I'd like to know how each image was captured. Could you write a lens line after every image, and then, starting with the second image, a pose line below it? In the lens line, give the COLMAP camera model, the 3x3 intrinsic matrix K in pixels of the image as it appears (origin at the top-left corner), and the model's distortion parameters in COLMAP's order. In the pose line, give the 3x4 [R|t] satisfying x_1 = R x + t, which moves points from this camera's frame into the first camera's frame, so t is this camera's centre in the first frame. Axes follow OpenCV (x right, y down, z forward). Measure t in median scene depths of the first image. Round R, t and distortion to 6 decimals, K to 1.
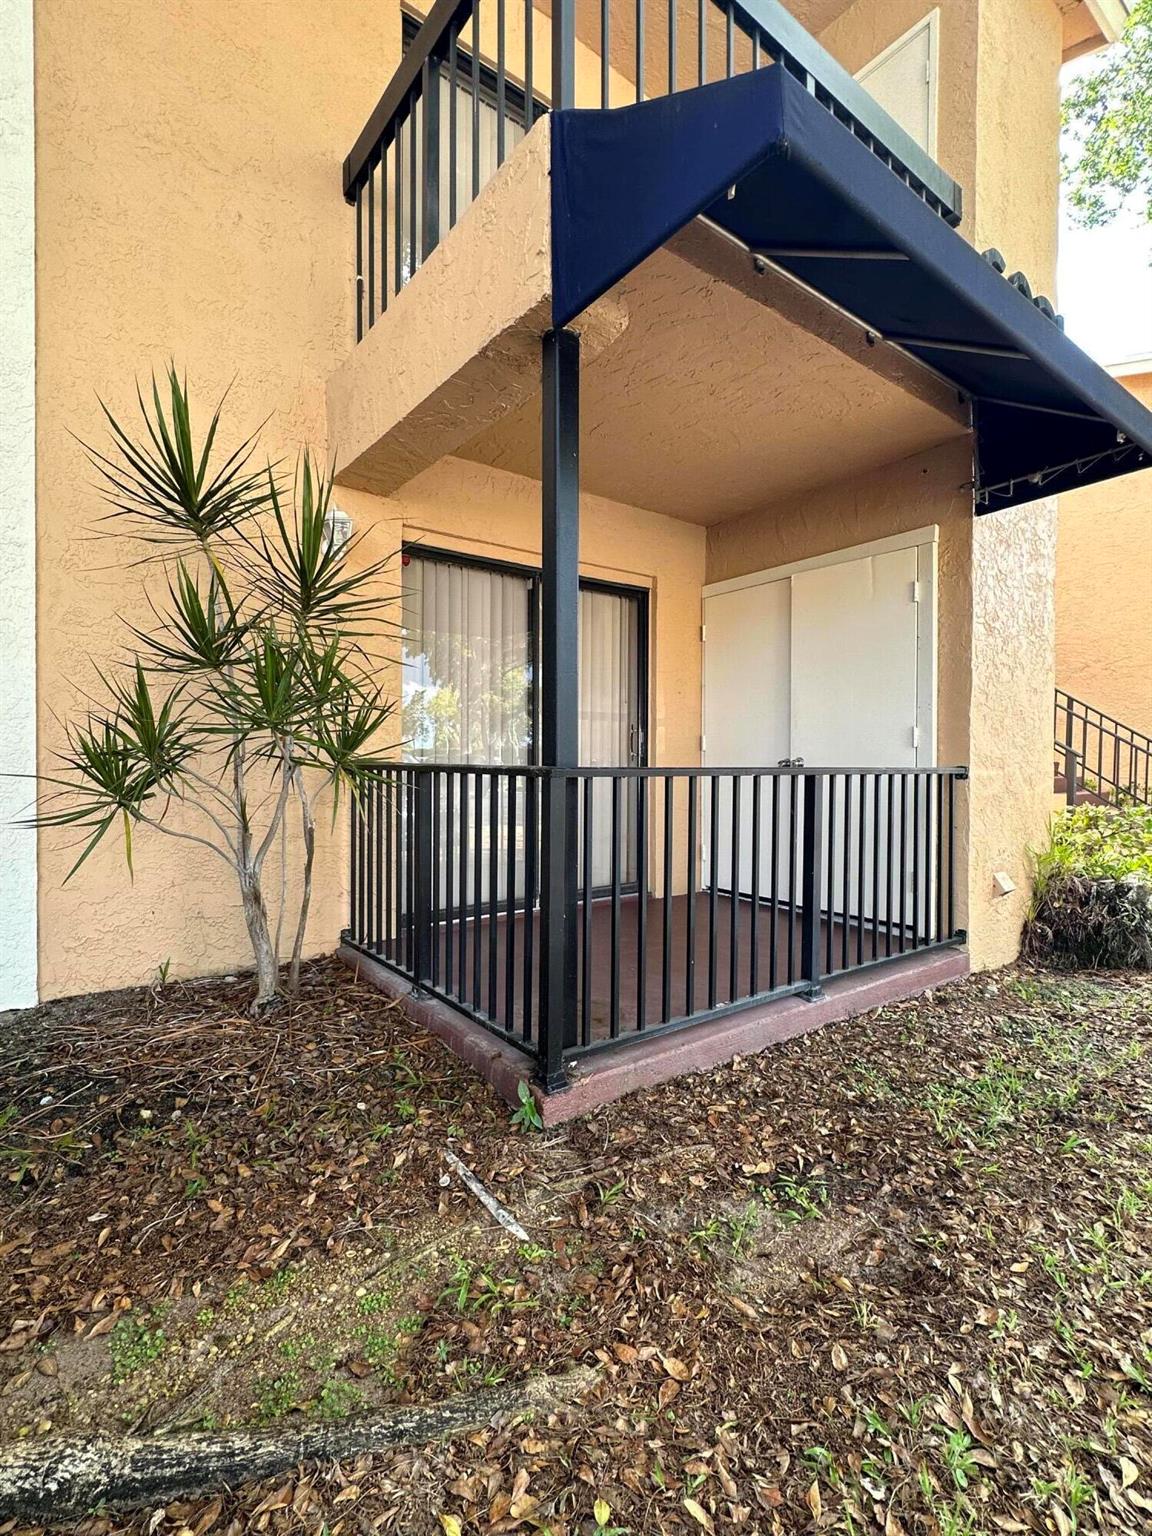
lens RADIAL K [[723.3, 0, 574.9], [0, 723.3, 767.0], [0, 0, 1]] dist [-0.001924, -0.000058]
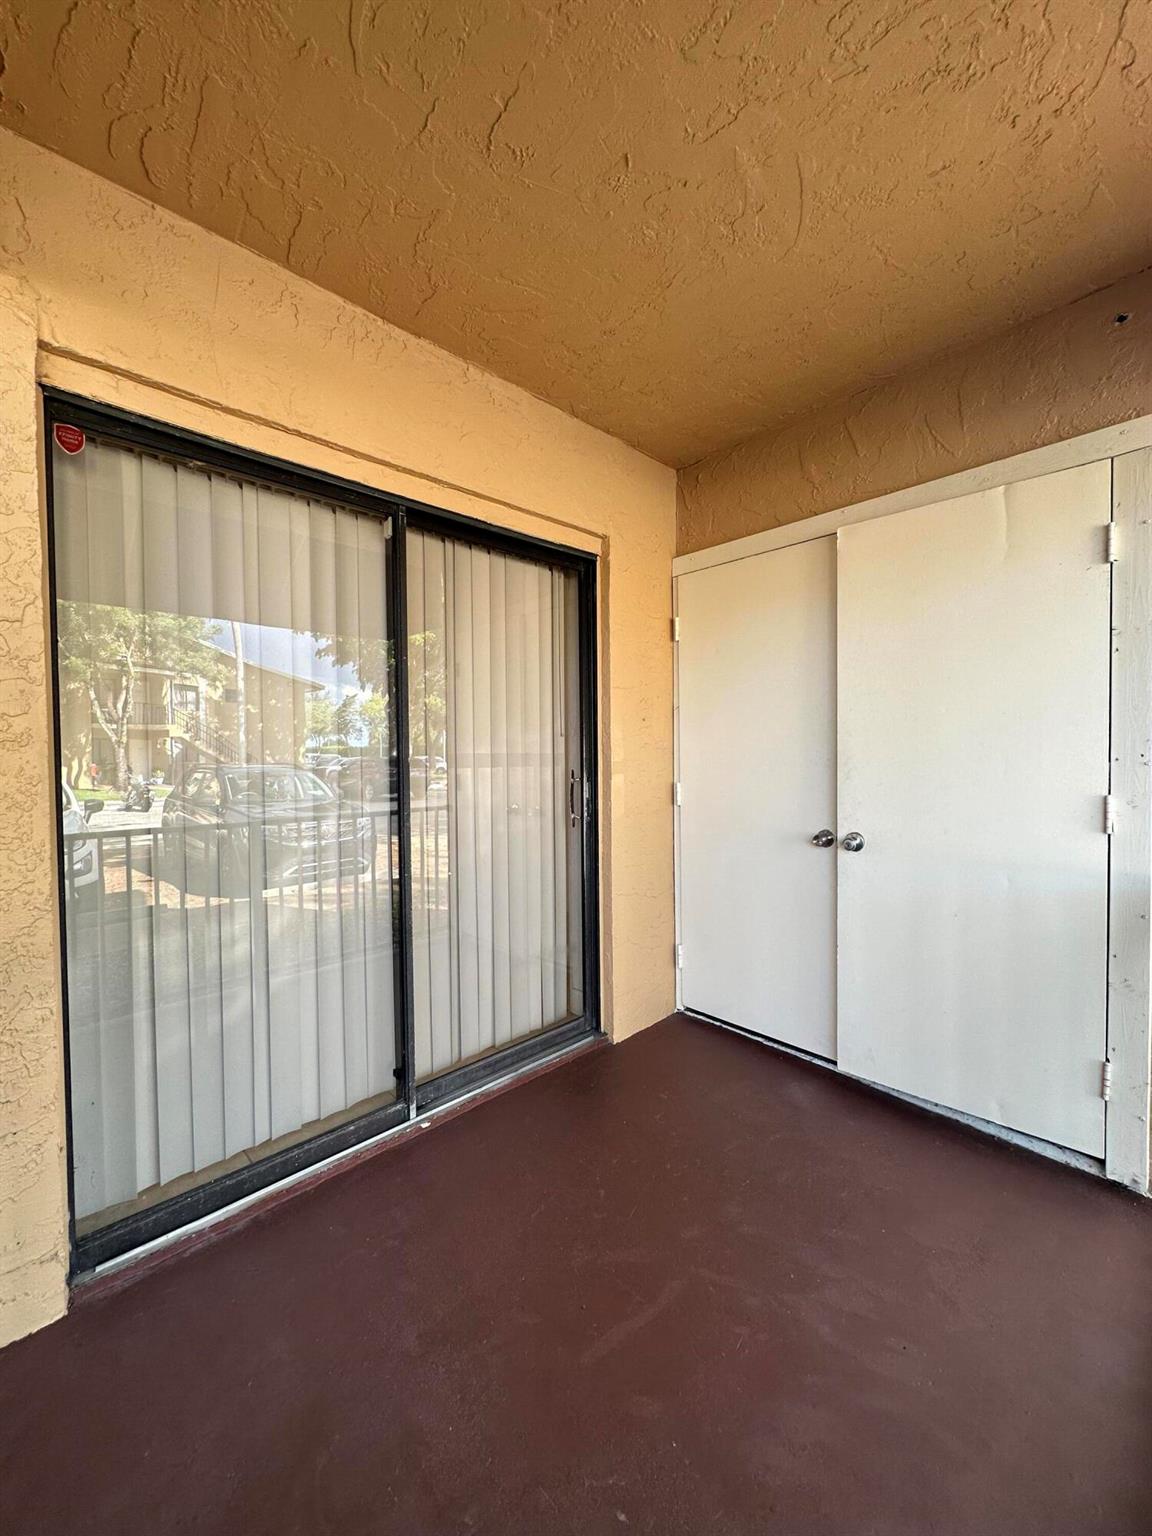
lens RADIAL K [[612.1, 0, 573.9], [0, 612.1, 768.7], [0, 0, 1]] dist [0.002709, 0.000060]
pose [[0.992932, -0.016250, 0.117569, 0.016747], [0.013849, 0.999679, 0.021216, -0.072364], [-0.117876, -0.019438, 0.992838, 0.466610]]
